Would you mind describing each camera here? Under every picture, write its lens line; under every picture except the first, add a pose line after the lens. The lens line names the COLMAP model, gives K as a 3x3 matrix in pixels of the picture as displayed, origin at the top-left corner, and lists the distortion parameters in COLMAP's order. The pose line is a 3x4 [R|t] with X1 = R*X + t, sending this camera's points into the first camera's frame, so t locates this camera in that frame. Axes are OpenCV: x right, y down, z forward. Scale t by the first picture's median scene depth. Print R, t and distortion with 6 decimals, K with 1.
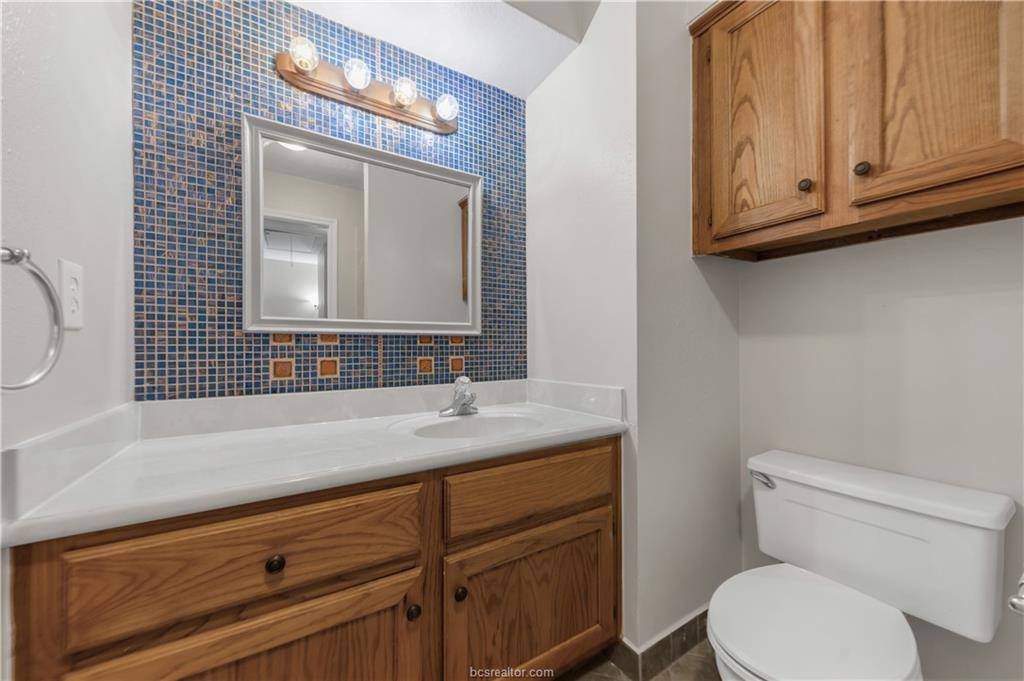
lens RADIAL K [[405.6, 0, 513.3], [0, 405.6, 345.8], [0, 0, 1]] dist [-0.003704, -0.001724]
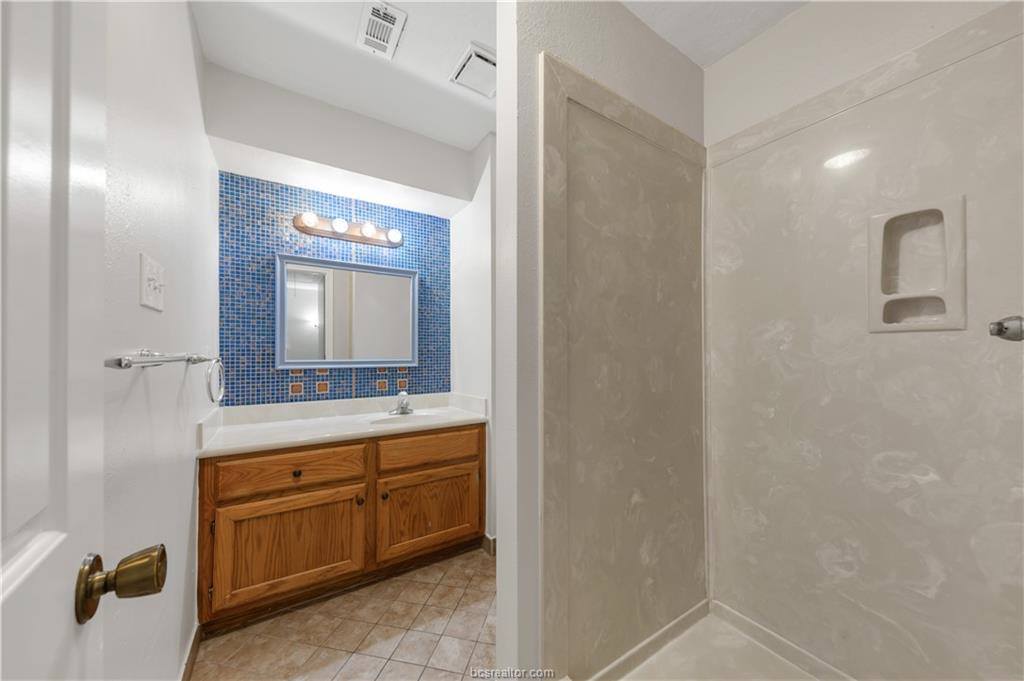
lens RADIAL K [[405.6, 0, 544.0], [0, 405.6, 348.4], [0, 0, 1]] dist [-0.003704, -0.001724]
pose [[0.998294, 0.000696, 0.058383, 0.475586], [-0.000038, 0.999937, -0.011264, -0.113311], [-0.058388, 0.011243, 0.998231, -0.967582]]
